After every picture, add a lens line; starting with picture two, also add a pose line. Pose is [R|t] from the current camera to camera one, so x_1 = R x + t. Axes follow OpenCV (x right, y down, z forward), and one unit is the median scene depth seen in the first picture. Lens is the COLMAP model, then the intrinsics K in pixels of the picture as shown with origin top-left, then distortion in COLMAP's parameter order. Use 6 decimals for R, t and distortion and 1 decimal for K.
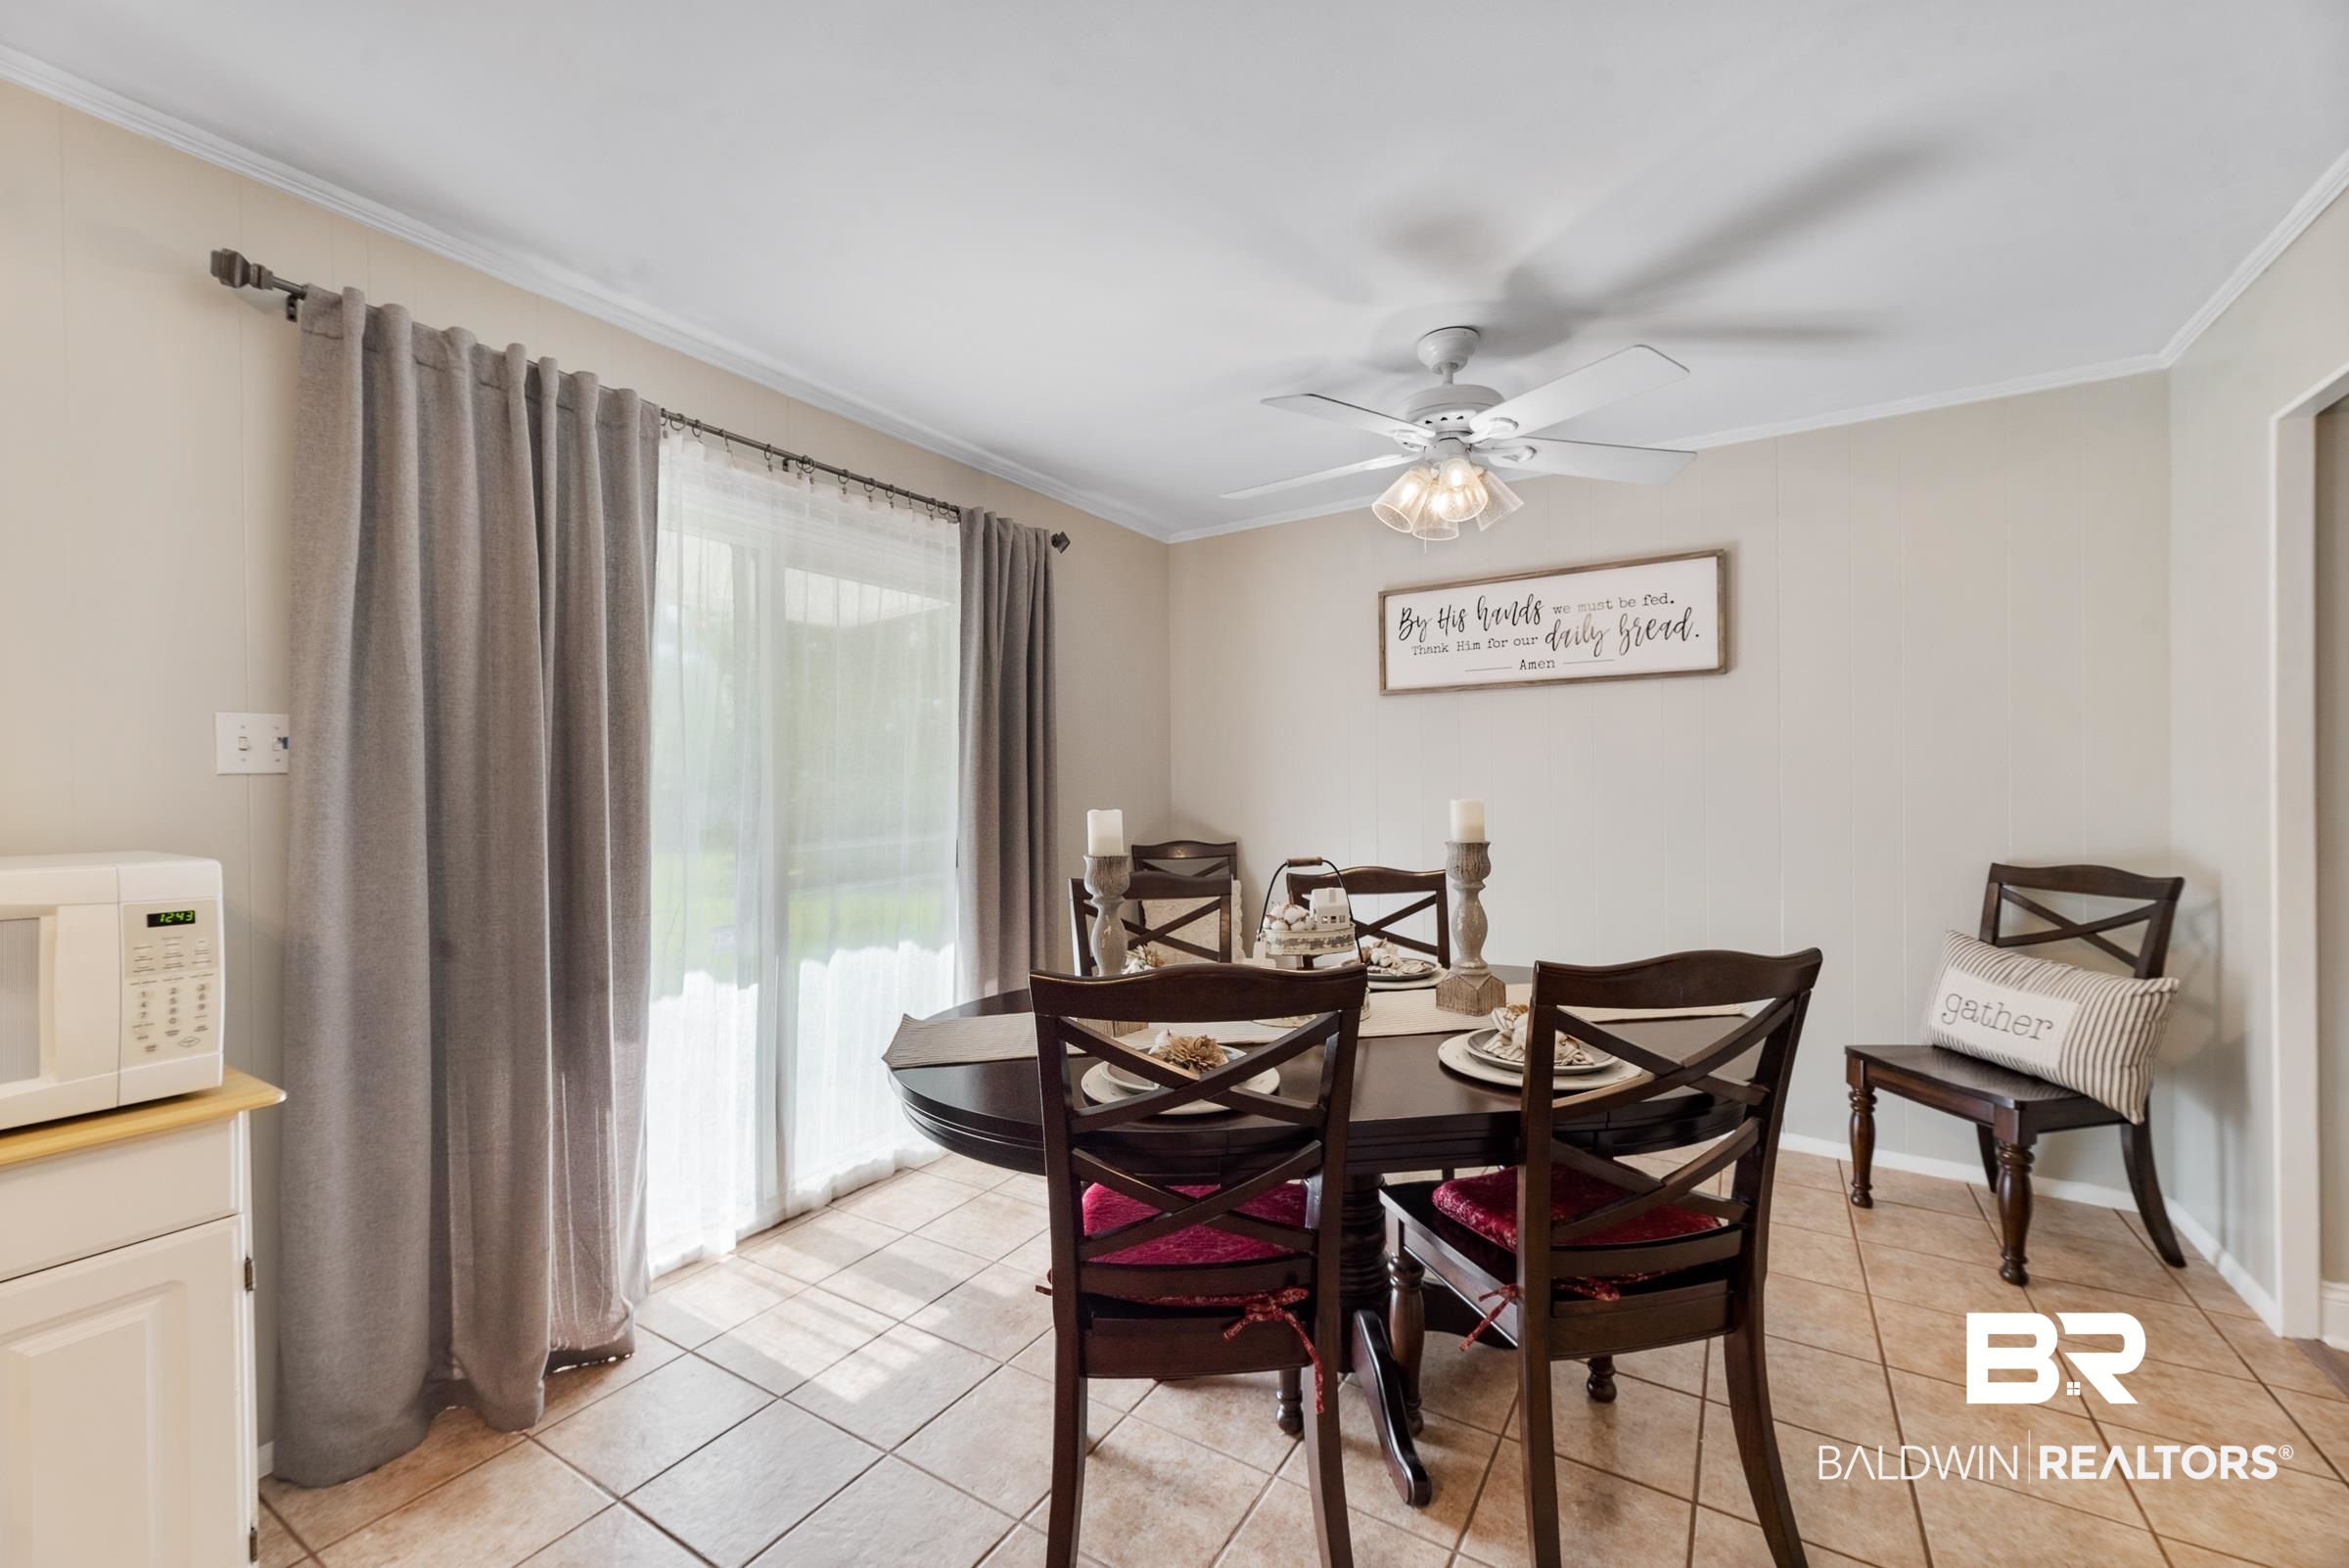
lens RADIAL K [[940.9, 0, 1174.5], [0, 940.9, 784.0], [0, 0, 1]] dist [0.000443, 0.004512]
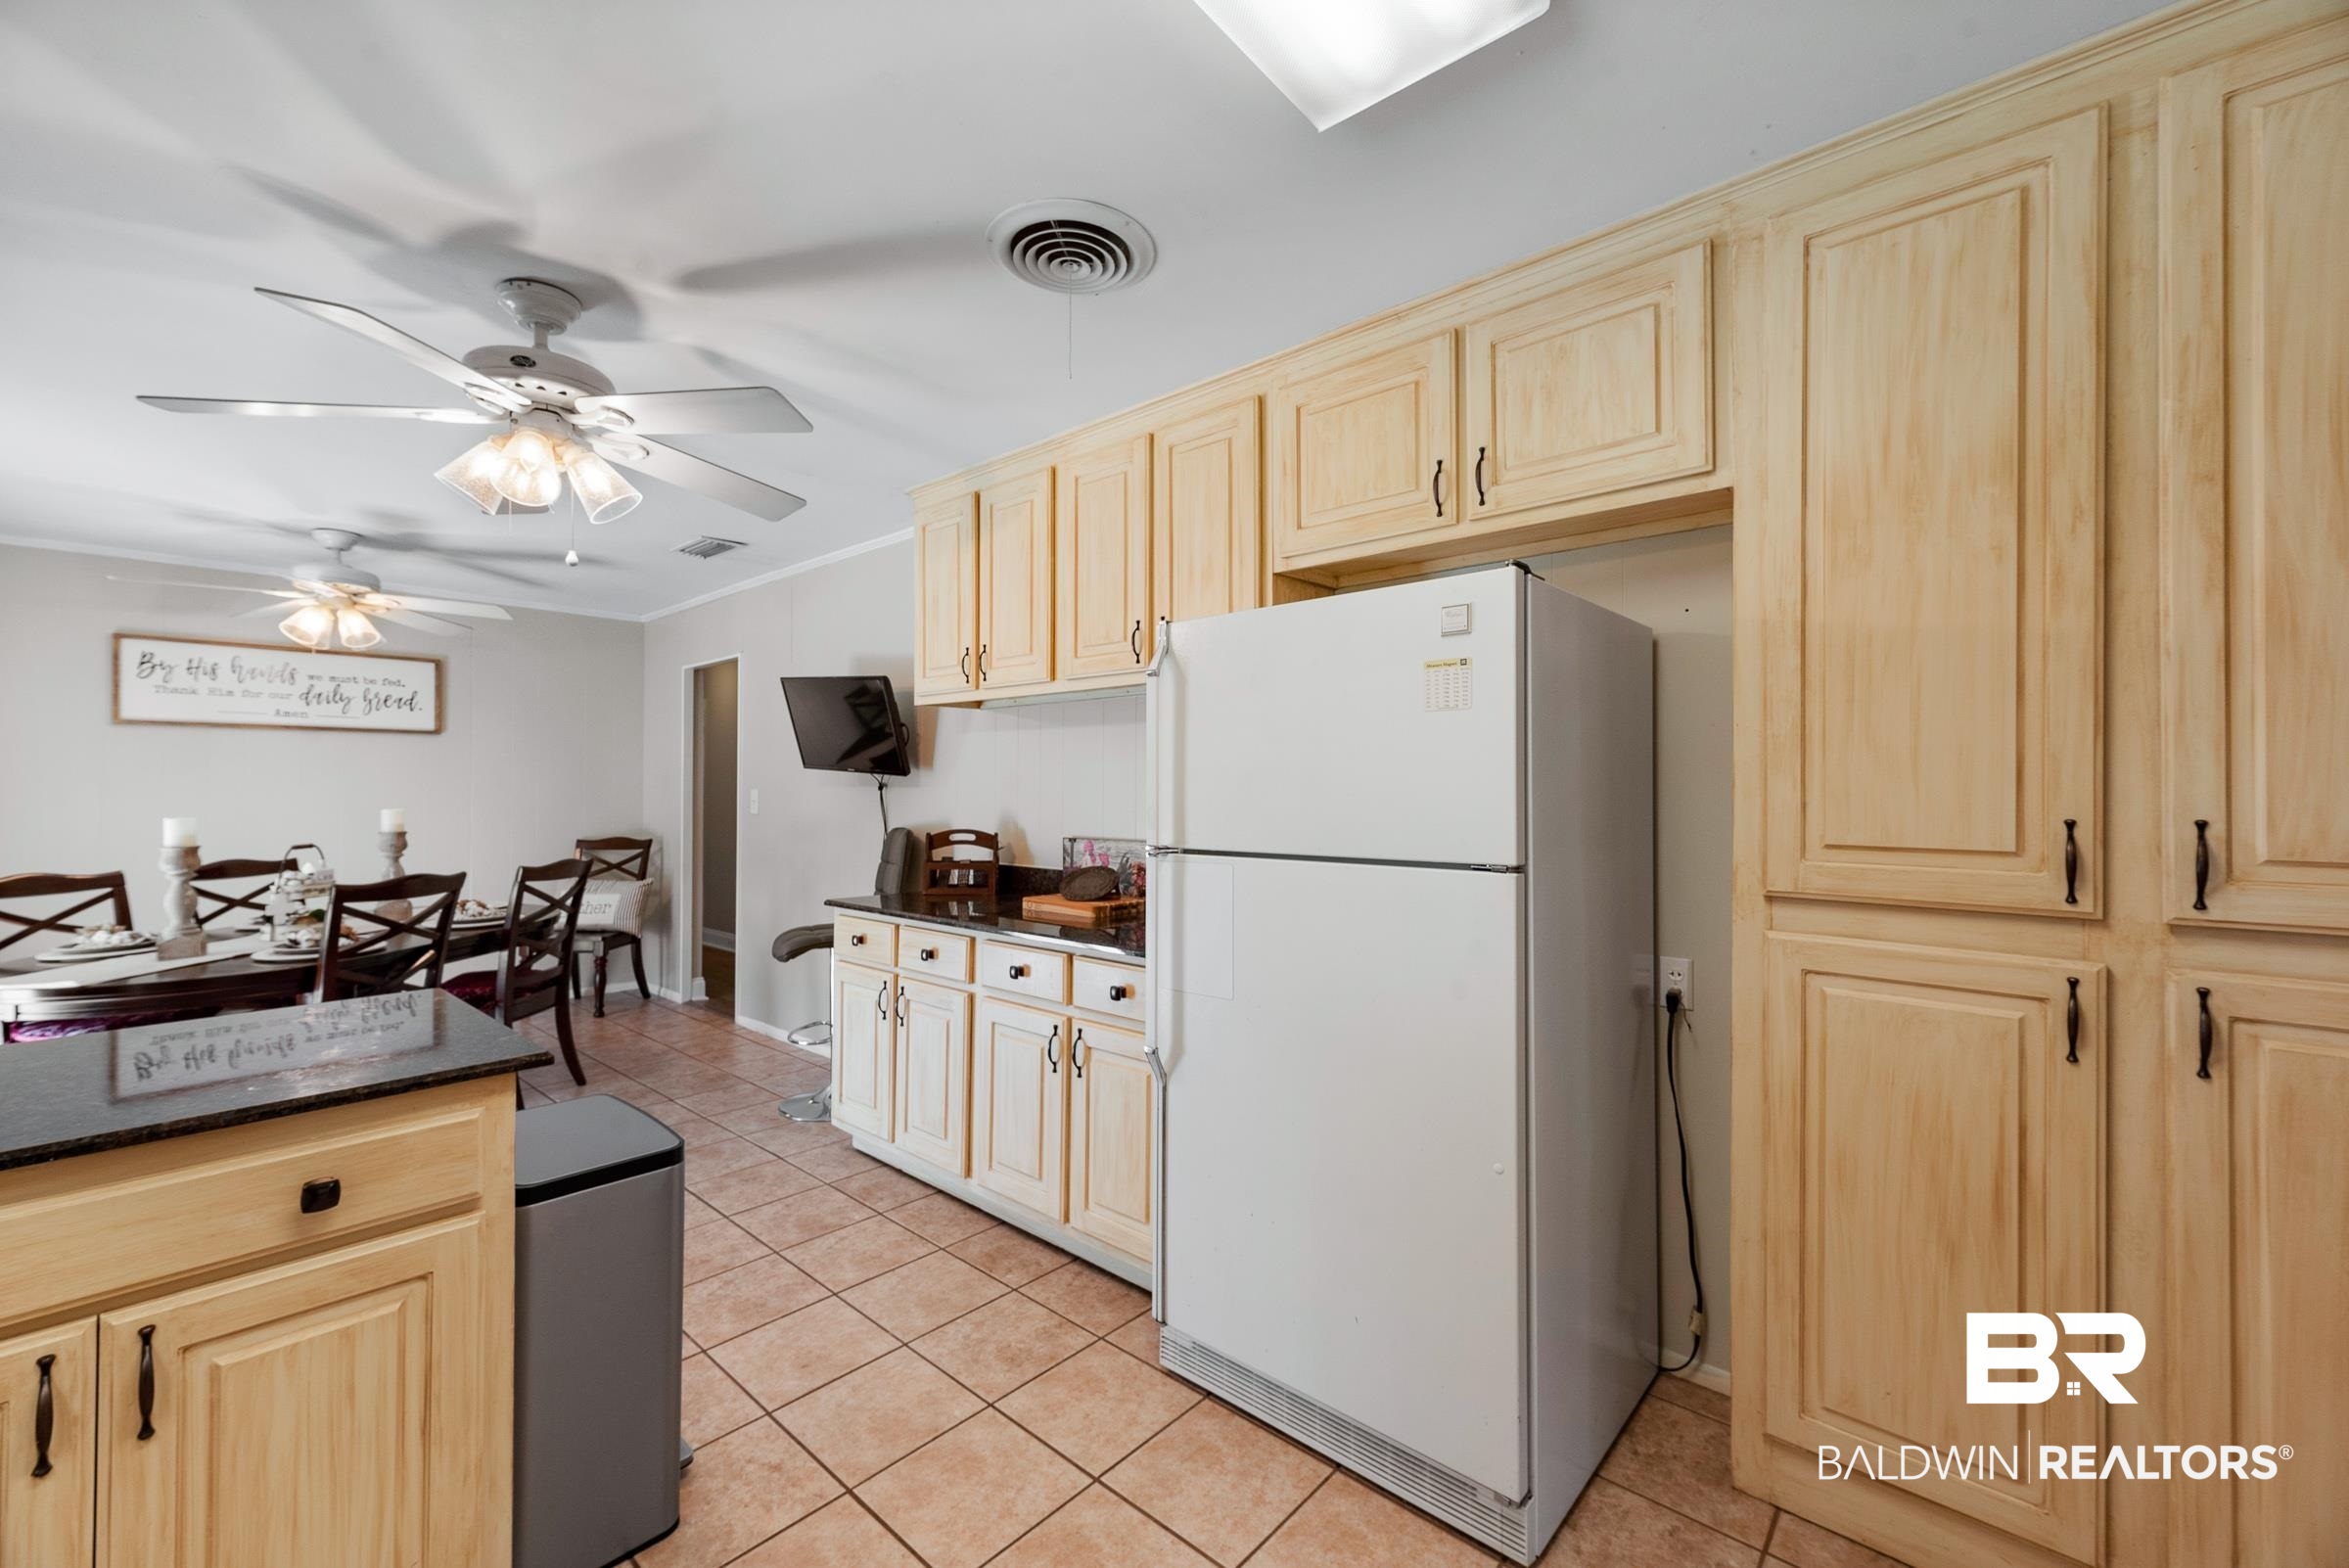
lens RADIAL K [[951.2, 0, 1168.0], [0, 951.2, 792.0], [0, 0, 1]] dist [-0.000424, 0.000283]
pose [[0.180682, 0.006966, 0.983517, -1.028743], [0.000273, 0.999975, -0.007133, -0.004143], [-0.983541, 0.001557, 0.180676, -0.700520]]
